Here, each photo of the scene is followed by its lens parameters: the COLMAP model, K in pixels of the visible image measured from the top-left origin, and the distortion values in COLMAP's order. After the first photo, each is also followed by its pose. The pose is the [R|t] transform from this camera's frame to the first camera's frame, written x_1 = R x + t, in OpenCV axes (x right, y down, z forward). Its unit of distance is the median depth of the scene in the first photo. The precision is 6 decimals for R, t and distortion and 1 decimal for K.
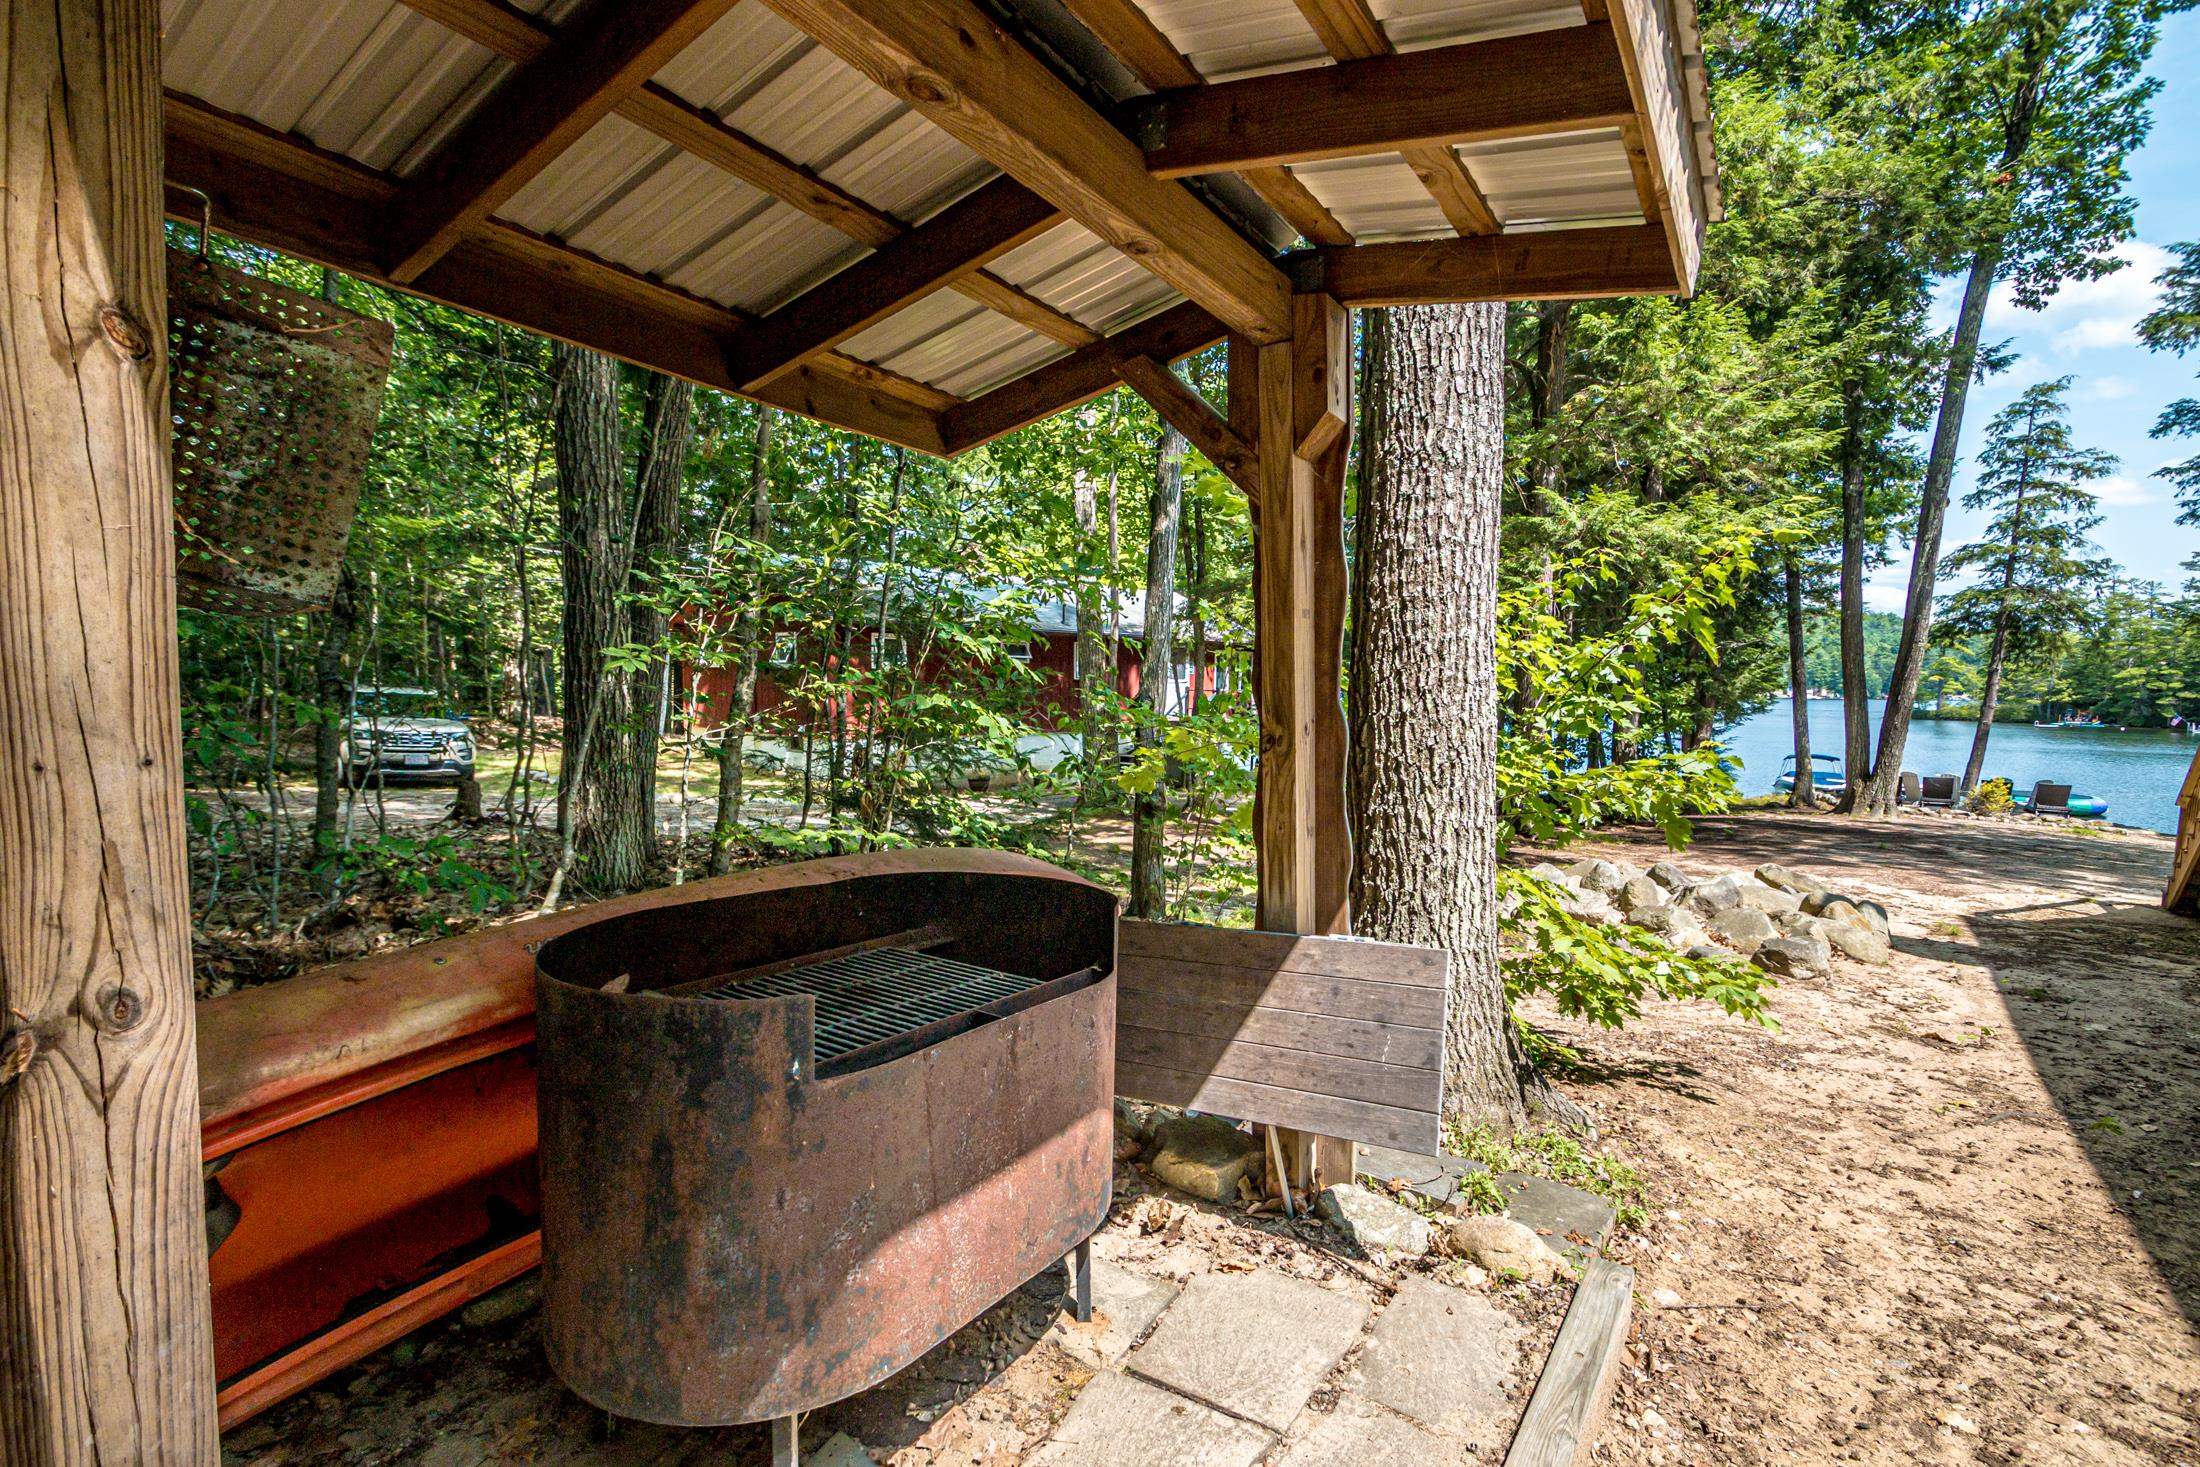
lens RADIAL K [[1043.0, 0, 1100.0], [0, 1043.0, 733.5], [0, 0, 1]] dist [0.000834, -0.010448]
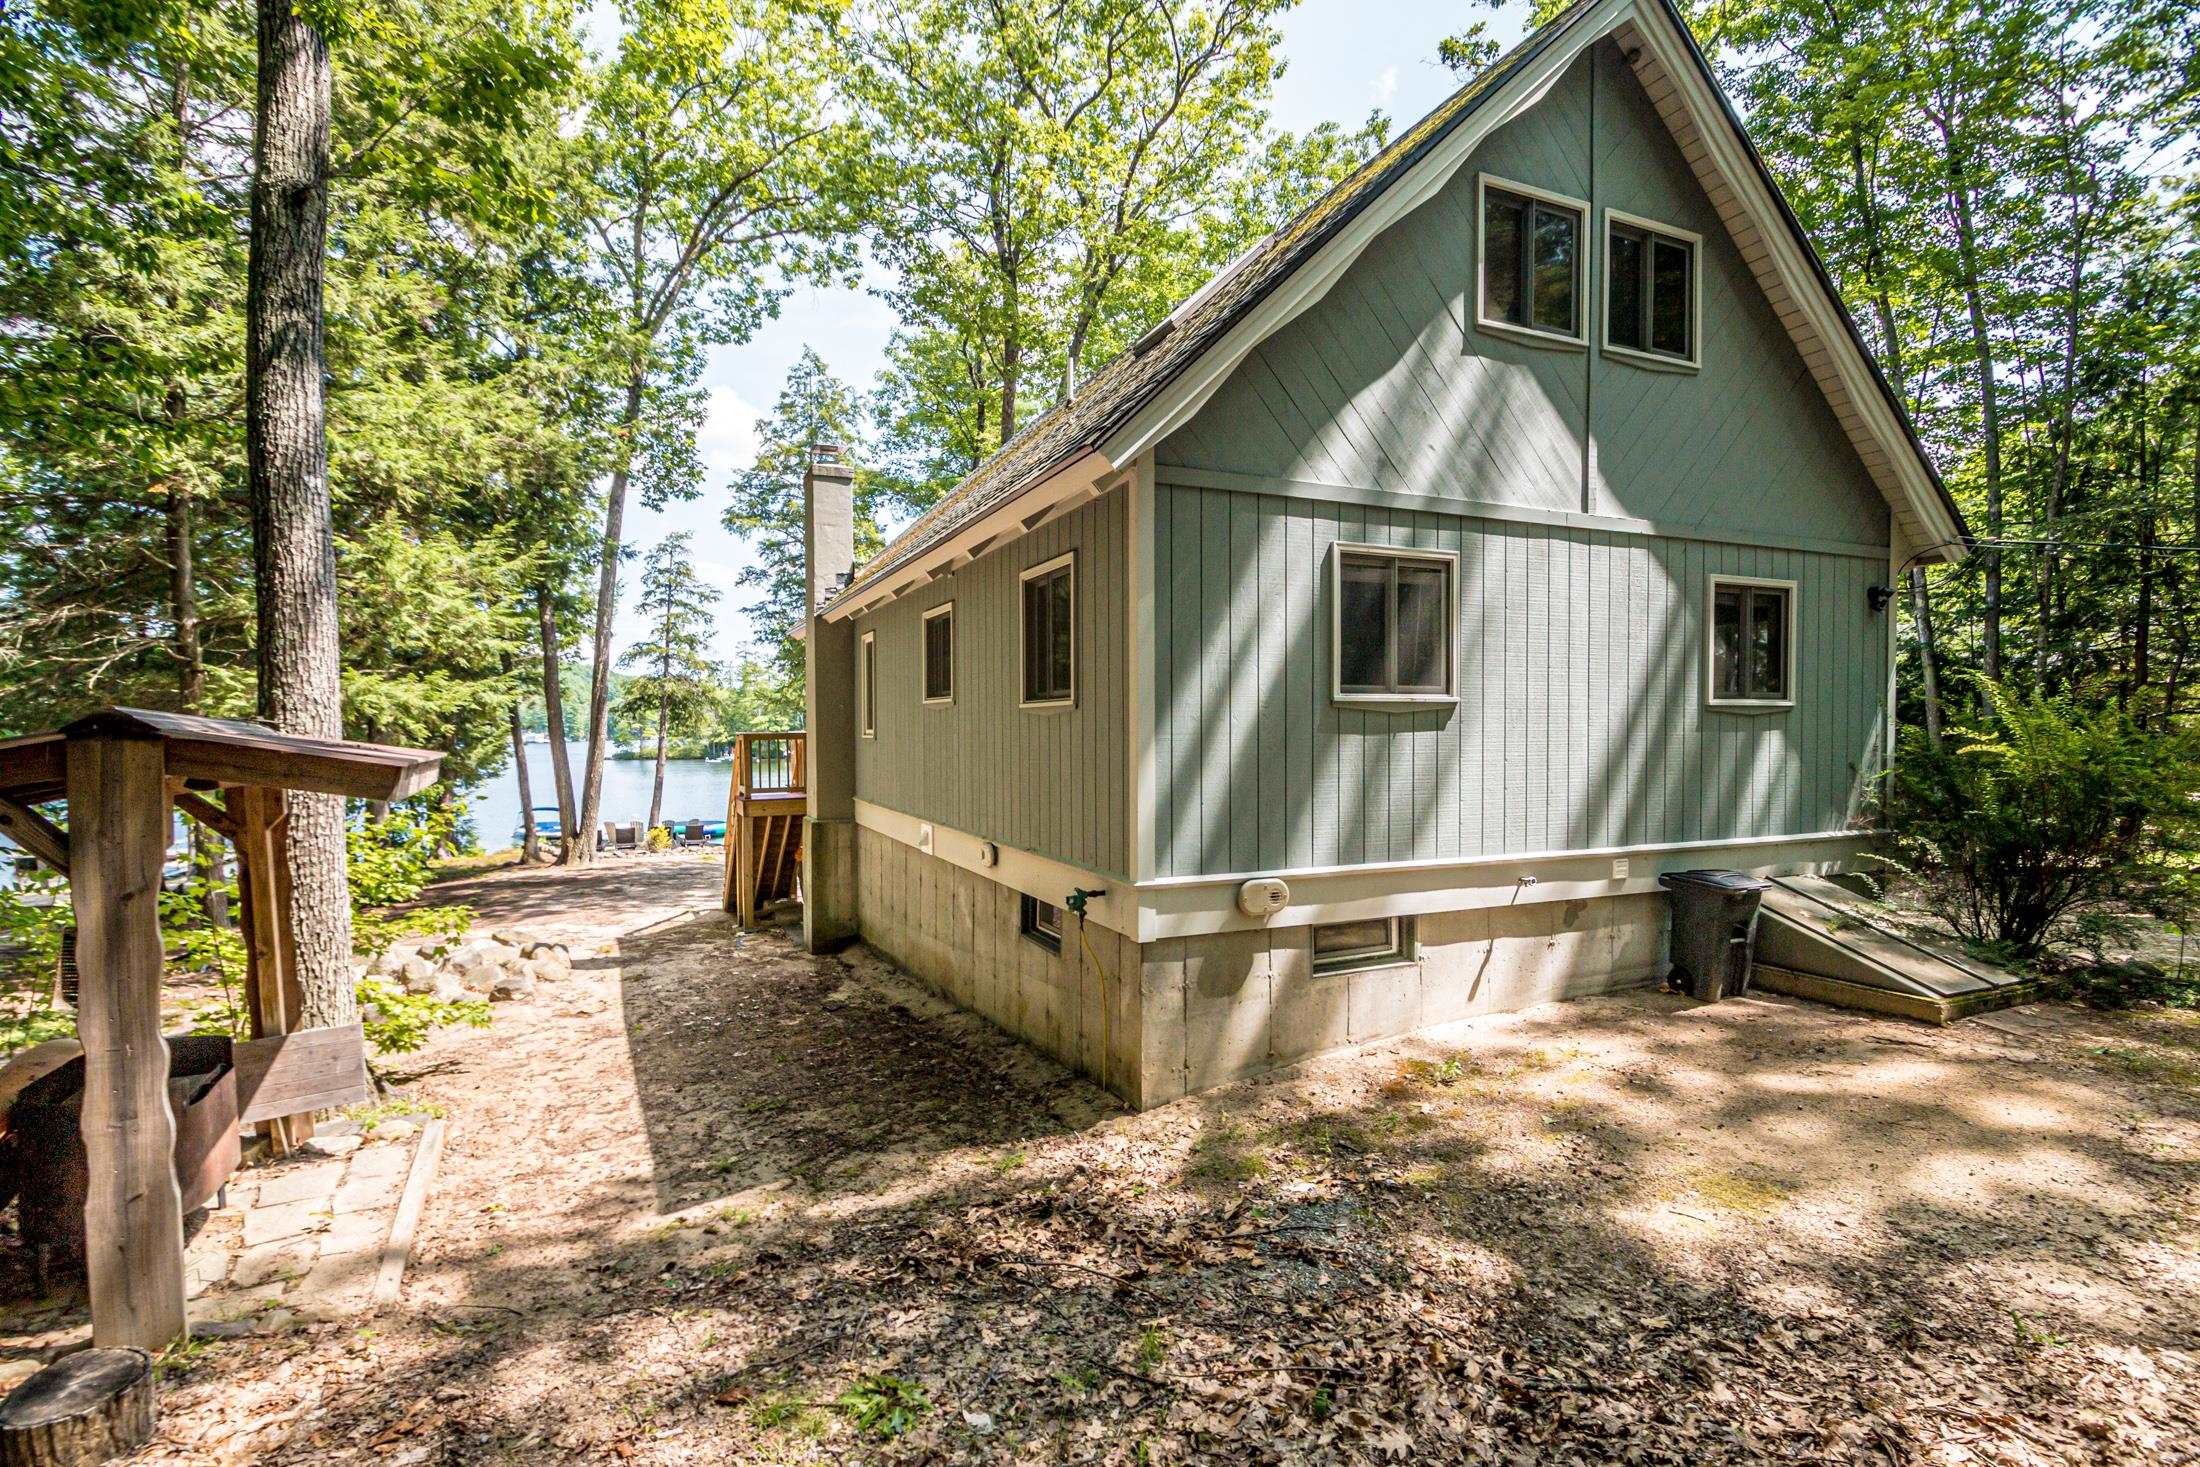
lens RADIAL K [[1085.0, 0, 1114.1], [0, 1085.0, 751.5], [0, 0, 1]] dist [0.016962, -0.026306]
pose [[0.472083, -0.051916, 0.880024, -0.181276], [0.063432, 0.997677, 0.024829, -0.066975], [-0.879269, 0.044101, 0.474279, -0.315888]]
